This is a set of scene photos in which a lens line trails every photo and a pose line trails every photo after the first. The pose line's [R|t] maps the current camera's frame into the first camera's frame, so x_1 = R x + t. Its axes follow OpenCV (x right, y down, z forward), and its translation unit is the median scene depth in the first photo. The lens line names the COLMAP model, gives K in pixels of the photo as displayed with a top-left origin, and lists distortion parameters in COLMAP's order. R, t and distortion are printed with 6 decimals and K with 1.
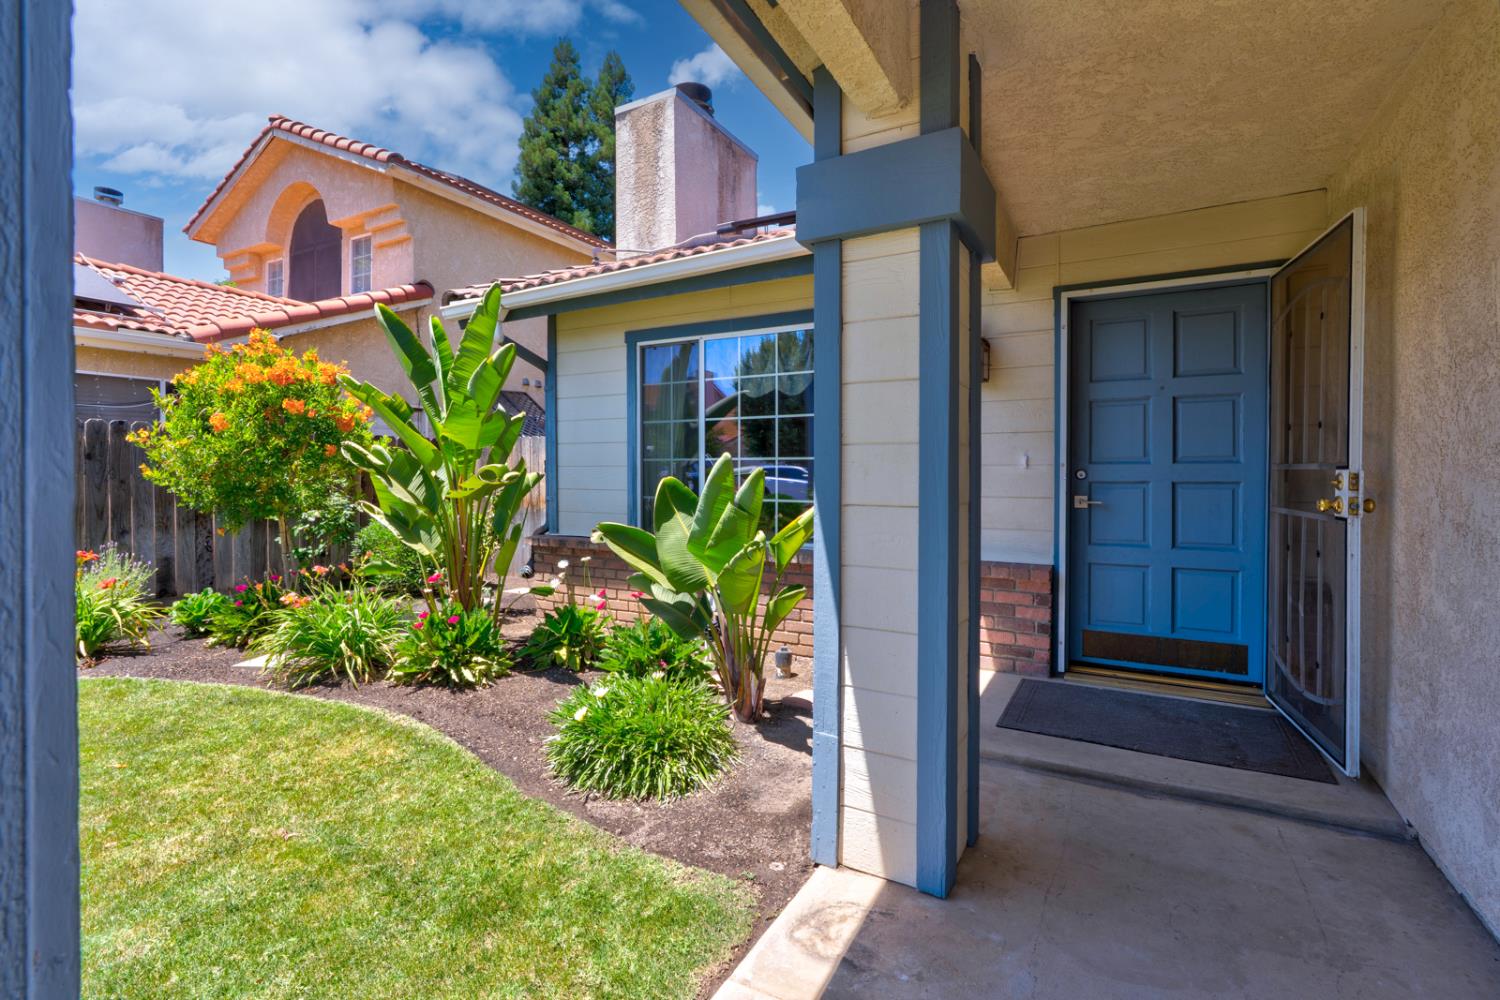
lens RADIAL K [[683.9, 0, 761.9], [0, 683.9, 480.2], [0, 0, 1]] dist [-0.012547, 0.005705]
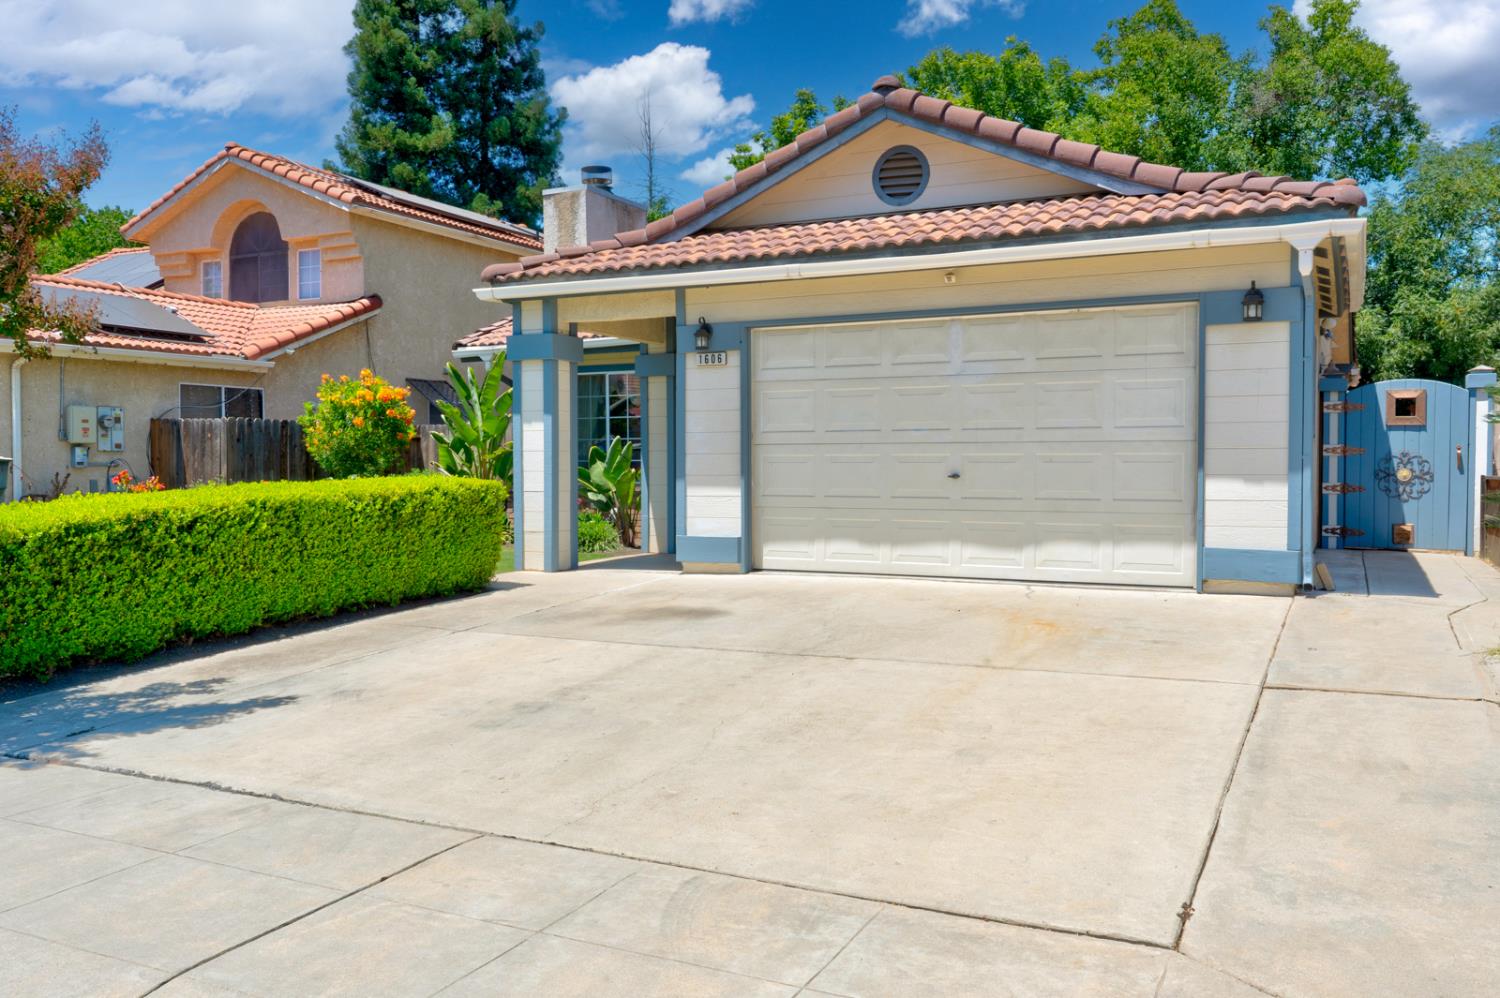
lens RADIAL K [[1202.1, 0, 752.8], [0, 1202.1, 486.6], [0, 0, 1]] dist [0.018882, 0.005460]
pose [[0.999325, -0.009104, 0.035581, 0.240975], [0.008879, 0.999940, 0.006476, 0.102916], [-0.035638, -0.006156, 0.999346, -2.912300]]
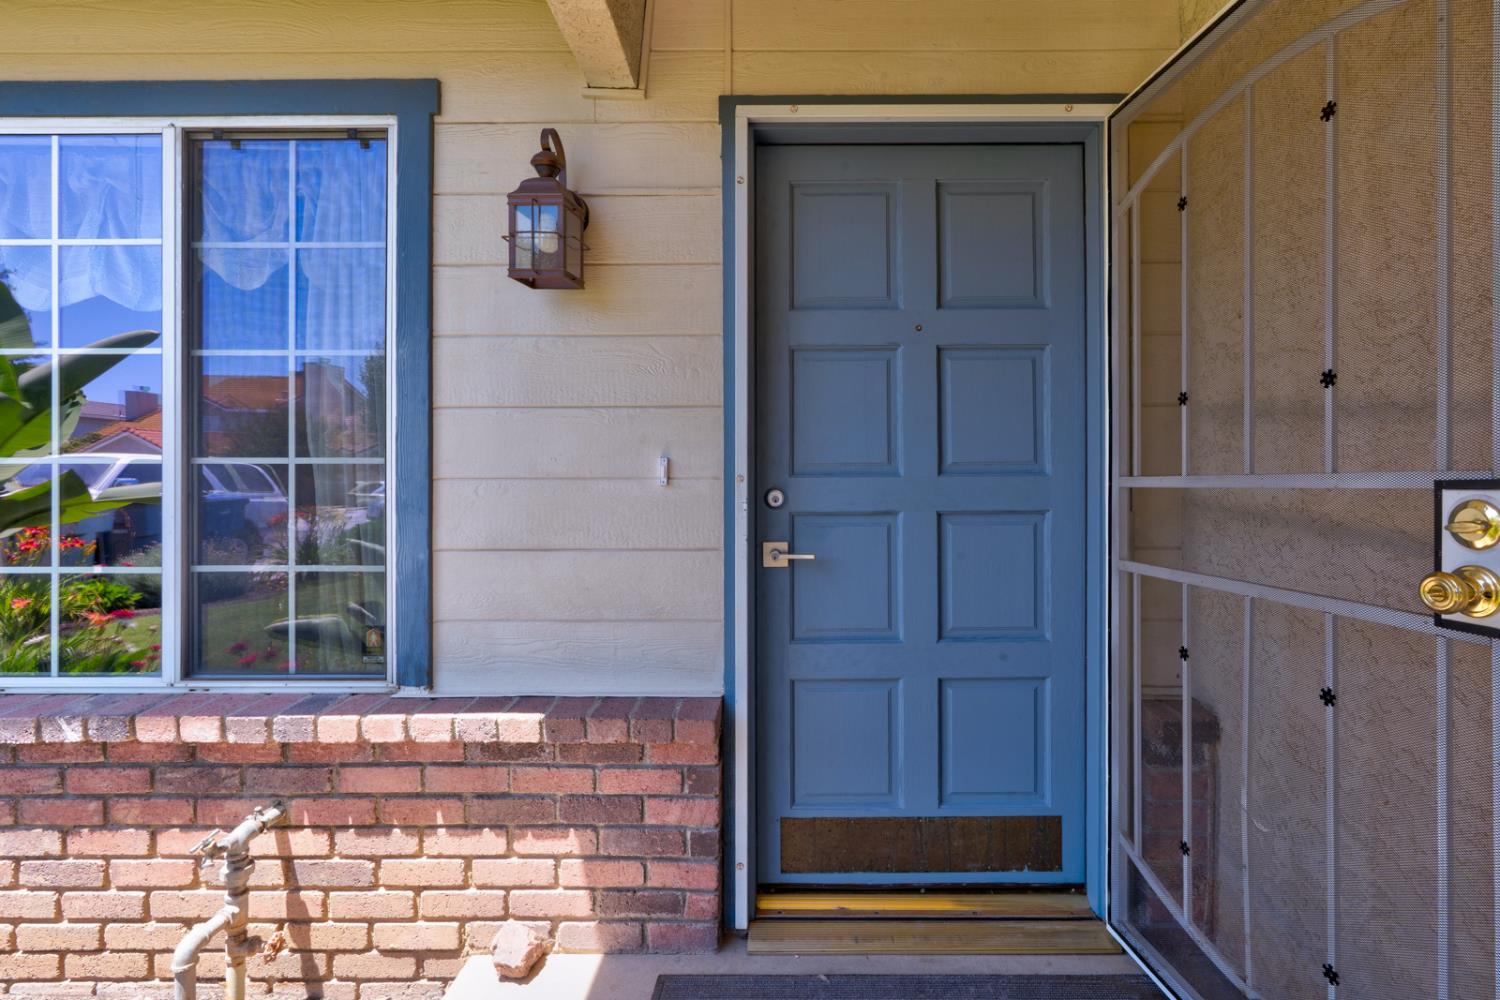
lens RADIAL K [[683.9, 0, 788.9], [0, 683.9, 481.1], [0, 0, 1]] dist [-0.012547, 0.005705]
pose [[0.876948, -0.001398, 0.480584, 0.244205], [0.008155, 0.999895, -0.011972, -0.014478], [-0.480517, 0.014418, 0.876867, 0.571466]]
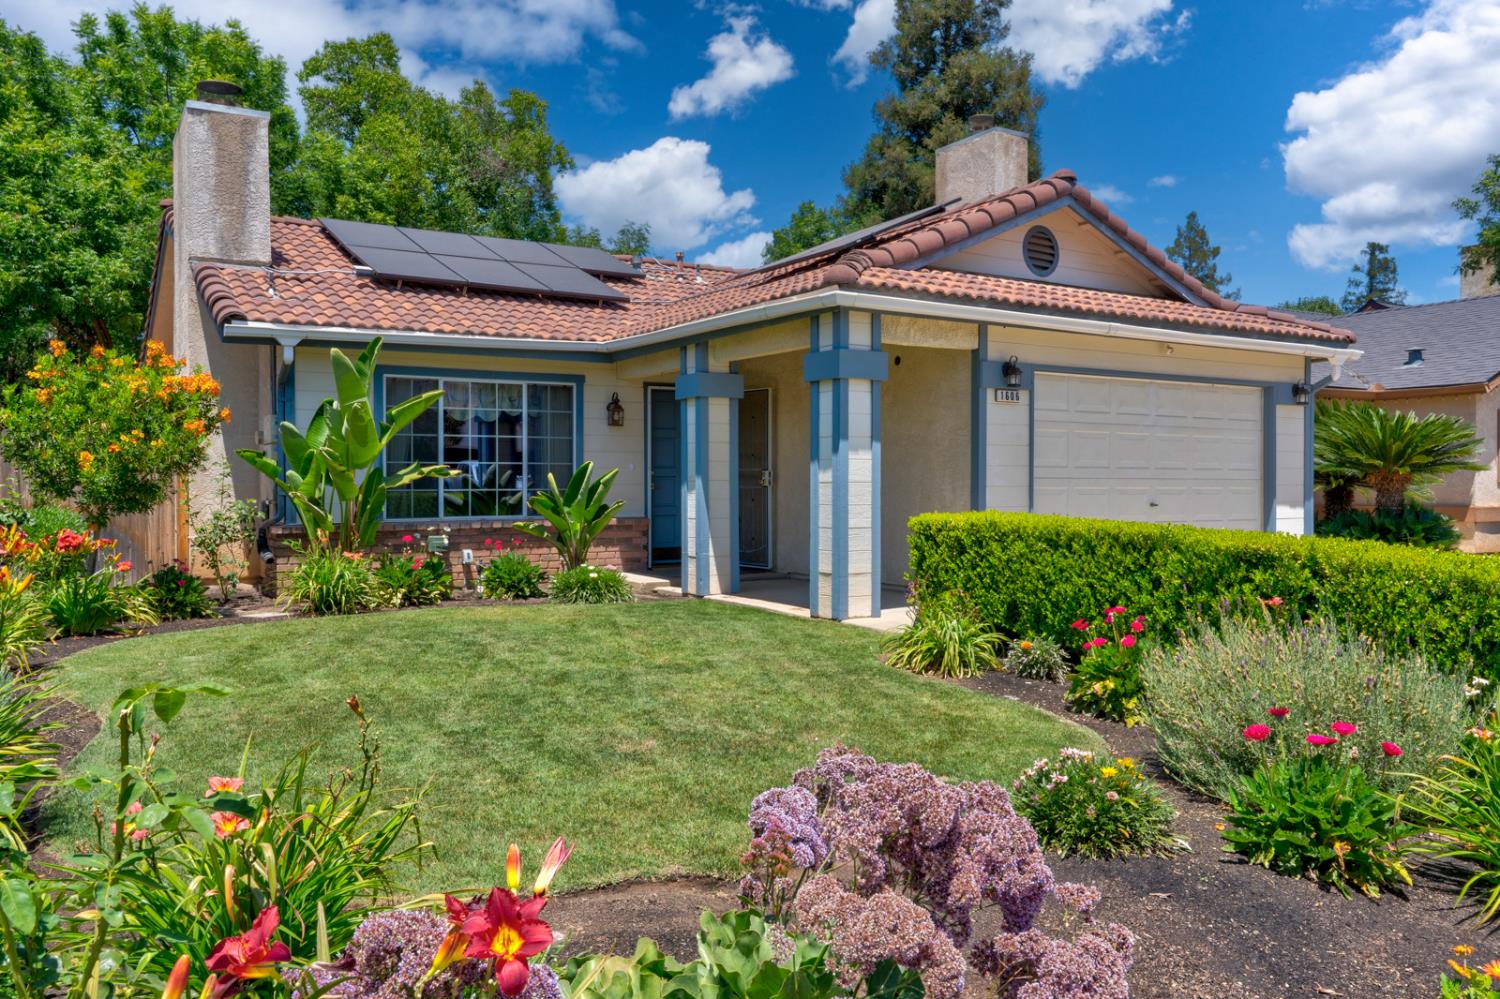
lens RADIAL K [[1137.5, 0, 748.4], [0, 1137.5, 494.0], [0, 0, 1]] dist [0.002234, 0.001068]
pose [[0.495922, -0.012039, 0.868283, -2.407624], [0.014023, 0.999885, 0.005855, 0.039061], [-0.868254, 0.009272, 0.496034, -0.981275]]
